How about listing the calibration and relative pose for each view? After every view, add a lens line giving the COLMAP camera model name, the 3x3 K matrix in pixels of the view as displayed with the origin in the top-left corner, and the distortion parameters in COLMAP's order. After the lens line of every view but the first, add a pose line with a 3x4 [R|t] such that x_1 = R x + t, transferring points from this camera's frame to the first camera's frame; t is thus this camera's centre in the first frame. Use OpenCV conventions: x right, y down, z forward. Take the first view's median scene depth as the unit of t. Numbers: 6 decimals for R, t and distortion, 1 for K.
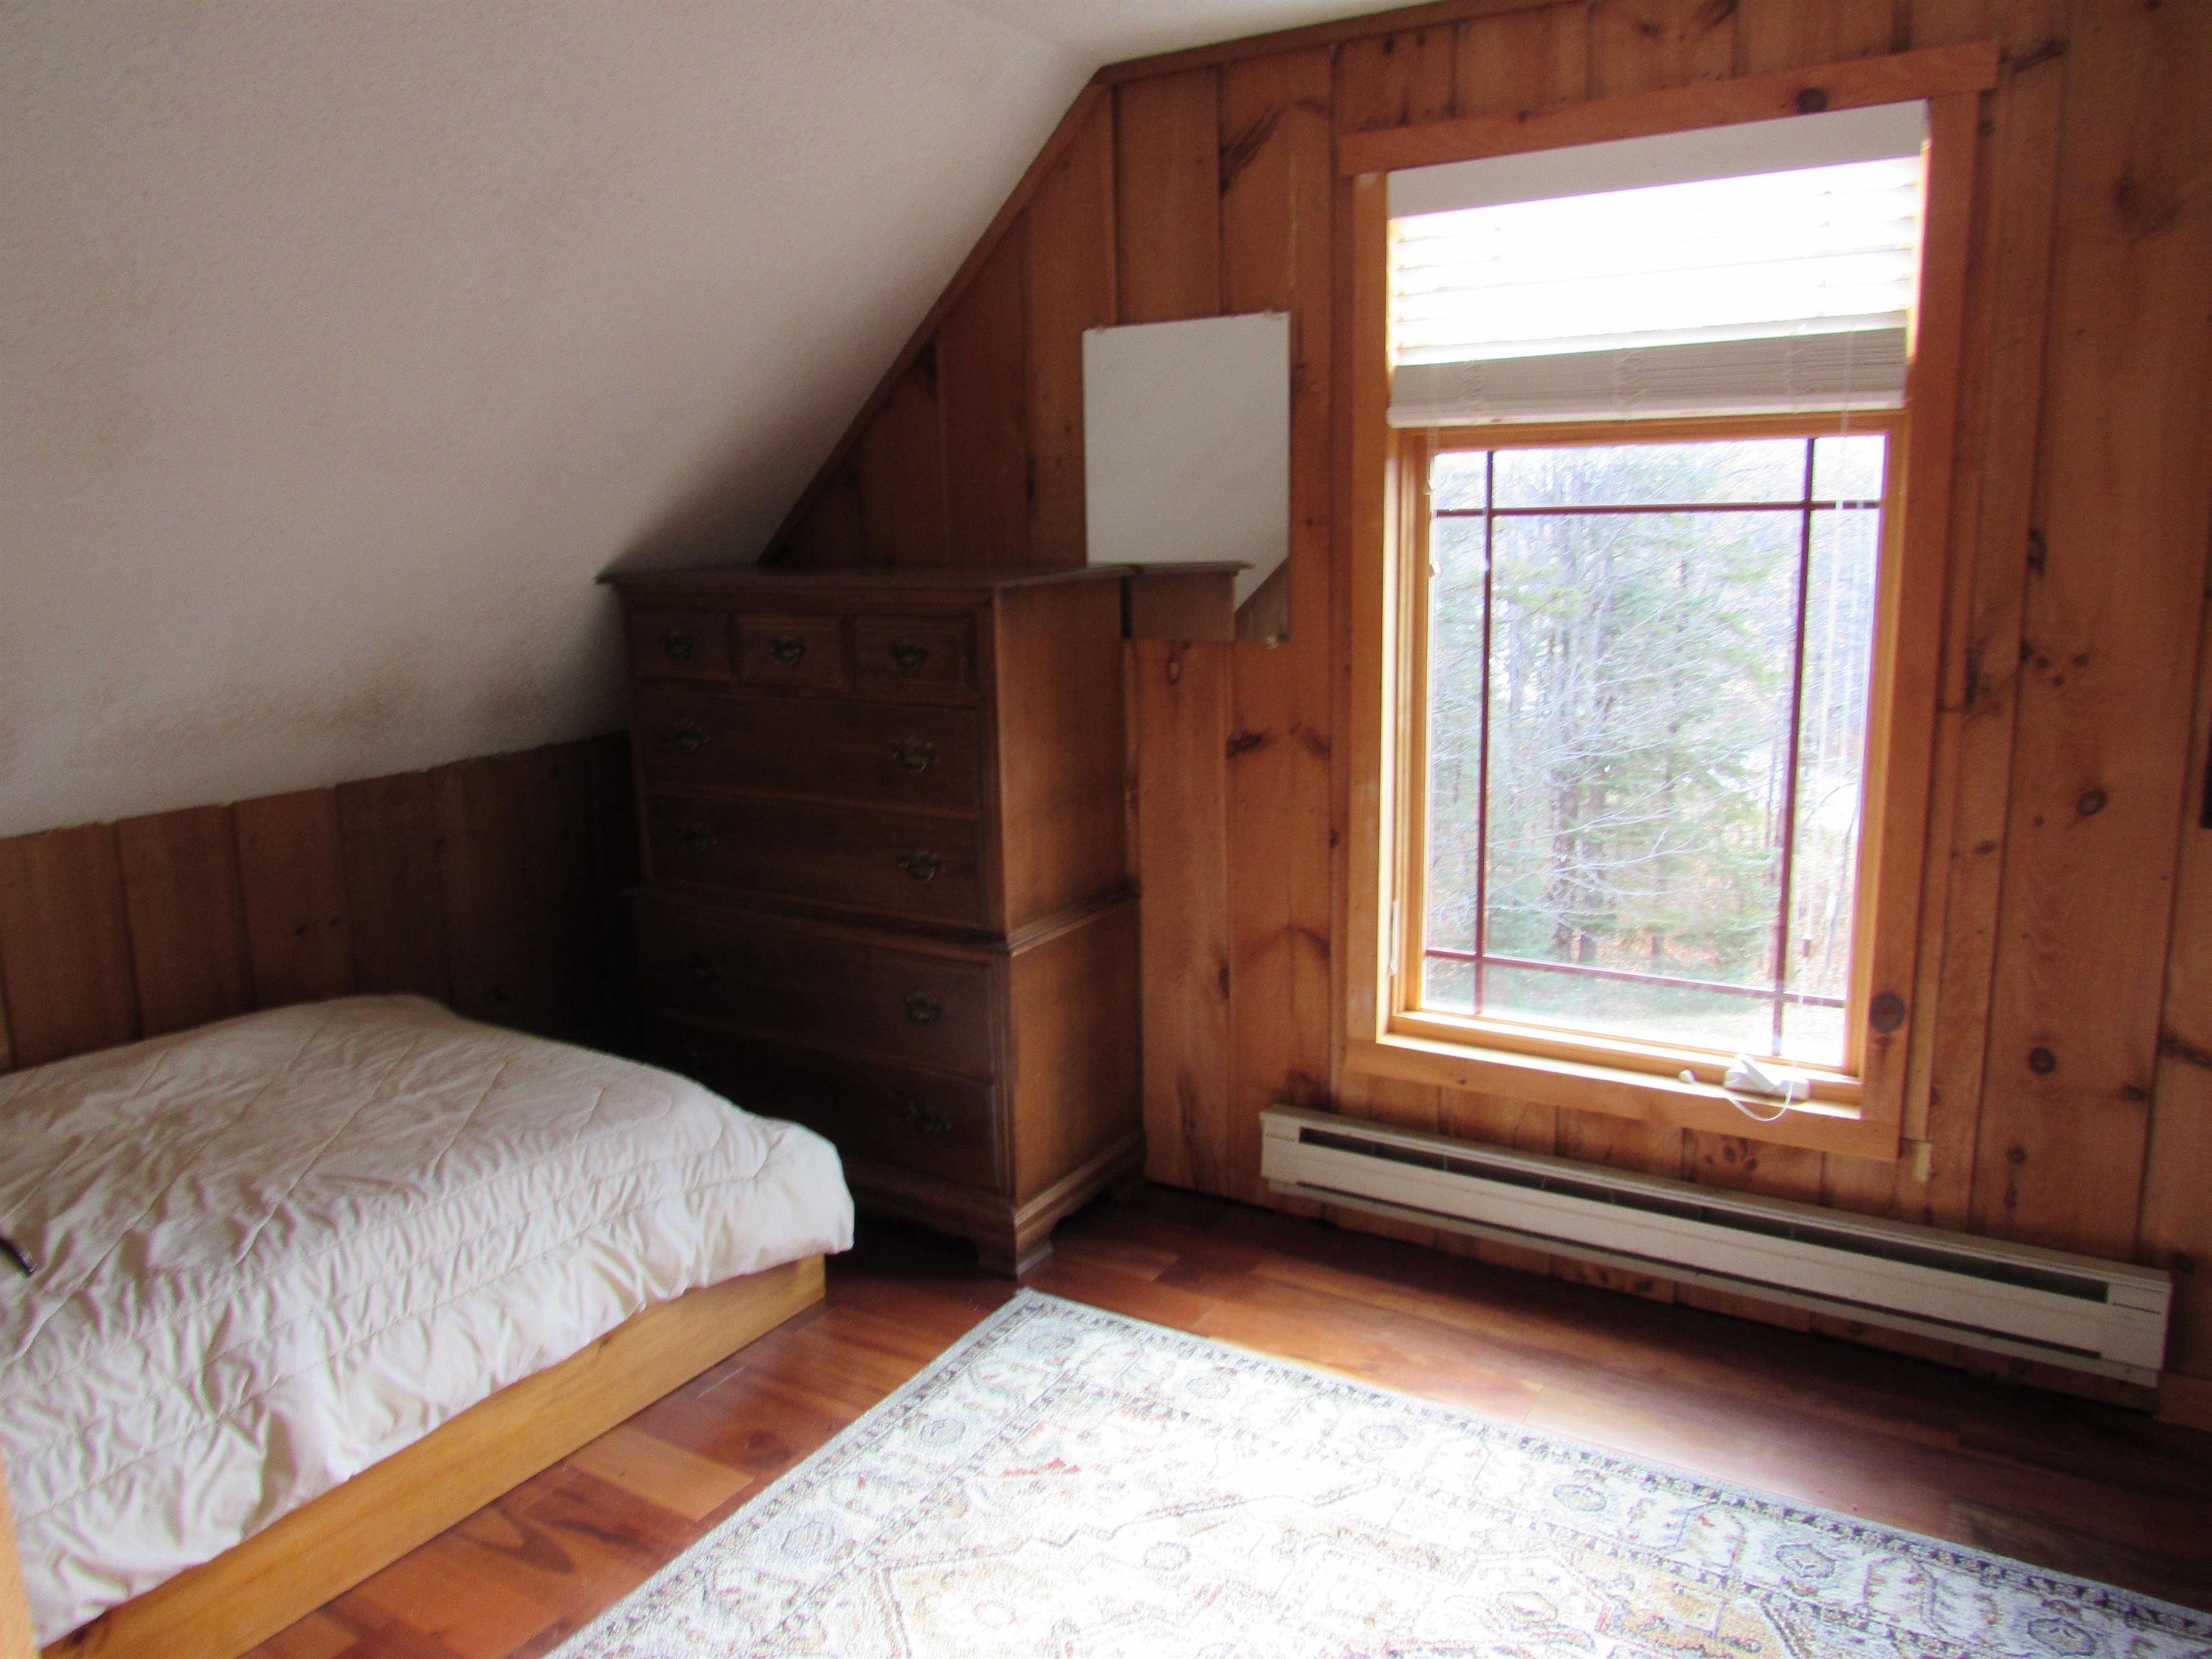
lens RADIAL K [[1578.0, 0, 1093.6], [0, 1578.0, 828.5], [0, 0, 1]] dist [-0.033251, 0.011135]
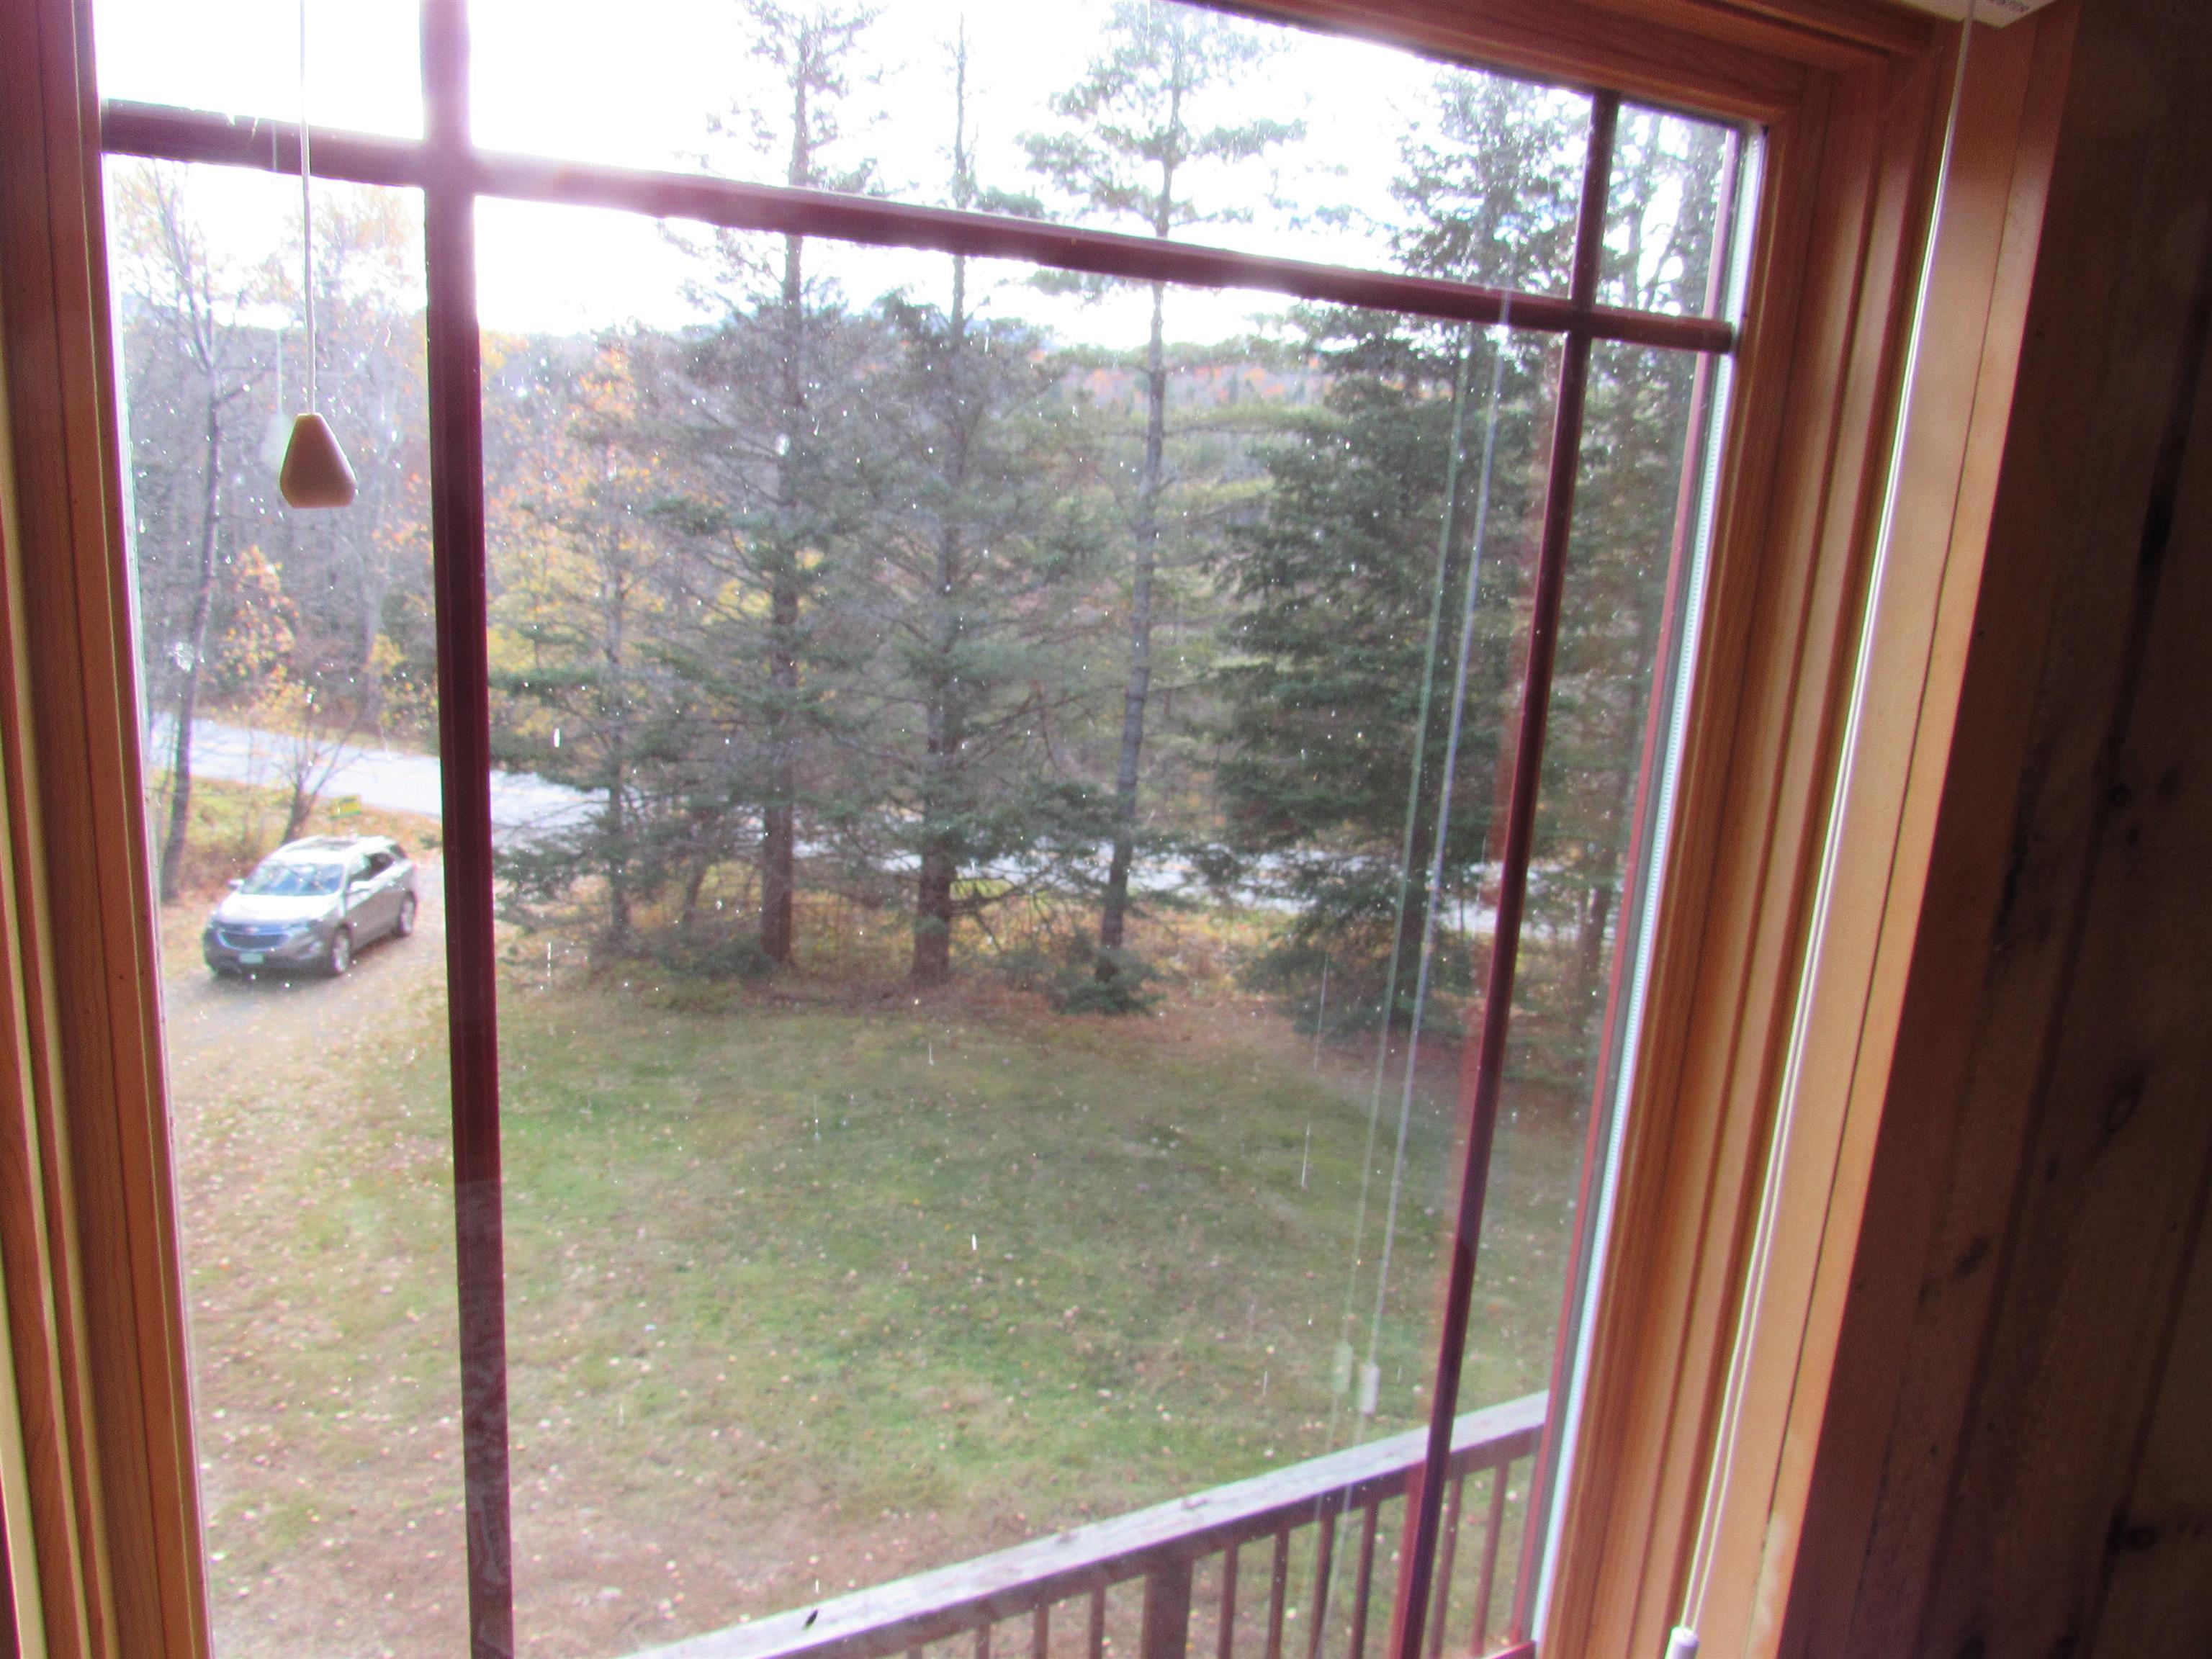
lens RADIAL K [[1578.0, 0, 1089.4], [0, 1578.0, 816.6], [0, 0, 1]] dist [-0.033251, 0.011135]
pose [[0.502736, -0.142449, 0.852622, 0.130975], [0.092714, 0.989525, 0.110655, -0.154678], [-0.859454, 0.023420, 0.510677, 0.938649]]
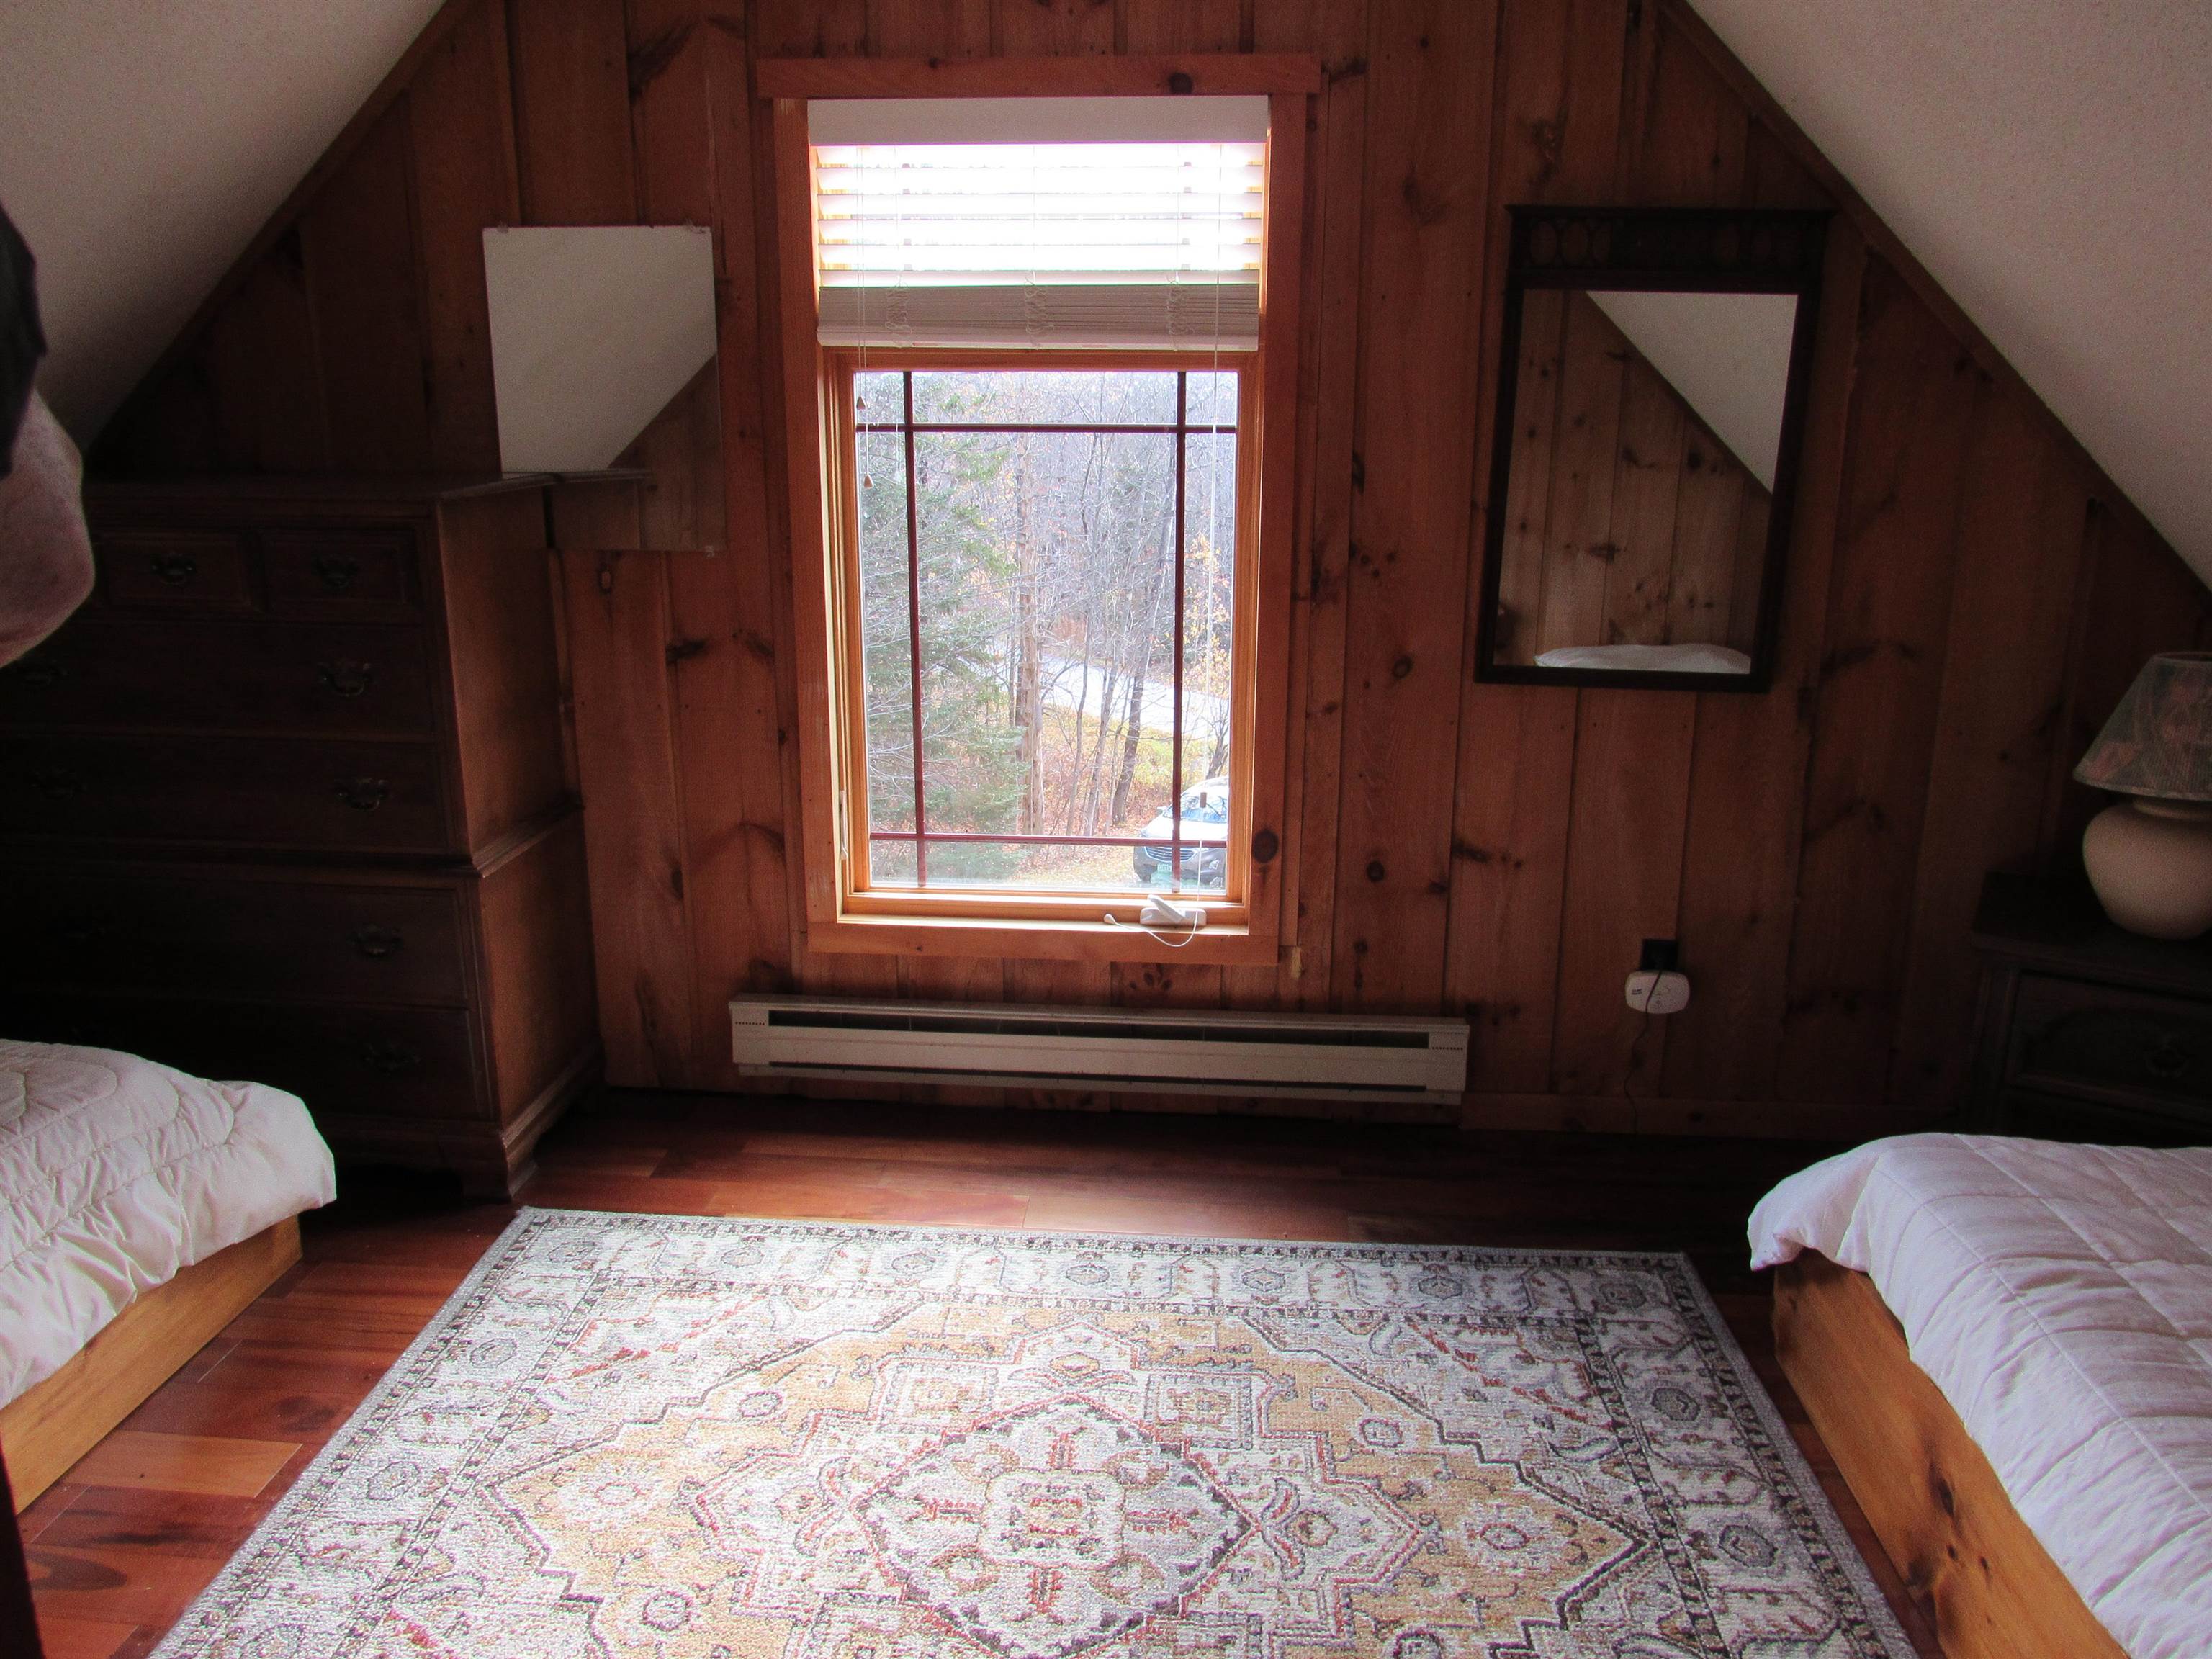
lens RADIAL K [[1578.0, 0, 1101.1], [0, 1578.0, 827.8], [0, 0, 1]] dist [-0.033251, 0.011135]
pose [[0.888500, -0.091636, 0.449634, -0.165338], [0.062857, 0.994926, 0.078559, -0.002957], [-0.454551, -0.041537, 0.889752, -0.048964]]
